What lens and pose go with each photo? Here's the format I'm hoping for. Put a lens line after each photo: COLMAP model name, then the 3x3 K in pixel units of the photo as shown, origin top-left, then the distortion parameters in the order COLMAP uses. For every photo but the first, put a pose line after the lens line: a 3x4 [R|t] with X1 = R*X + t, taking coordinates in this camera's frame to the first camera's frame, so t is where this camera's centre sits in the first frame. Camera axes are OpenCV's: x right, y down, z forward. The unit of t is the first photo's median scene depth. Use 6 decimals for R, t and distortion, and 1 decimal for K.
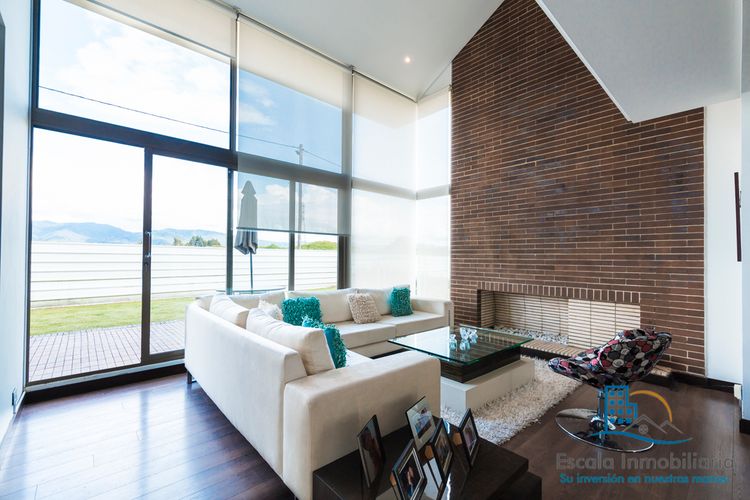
lens RADIAL K [[328.5, 0, 379.2], [0, 328.5, 253.4], [0, 0, 1]] dist [0.002273, -0.000029]
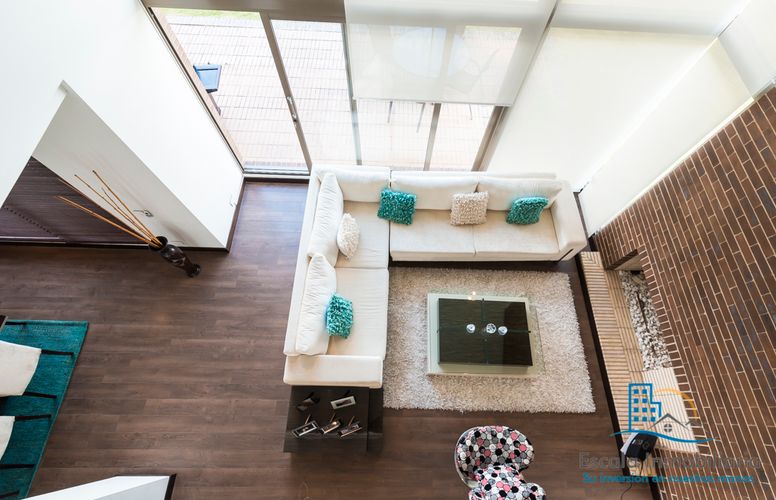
lens RADIAL K [[346.6, 0, 393.0], [0, 346.6, 250.9], [0, 0, 1]] dist [0.000898, 0.000368]
pose [[0.732480, 0.621282, -0.278354, 0.132958], [-0.007987, 0.416685, 0.909016, -0.638298], [0.680741, -0.663613, 0.310176, 0.434199]]
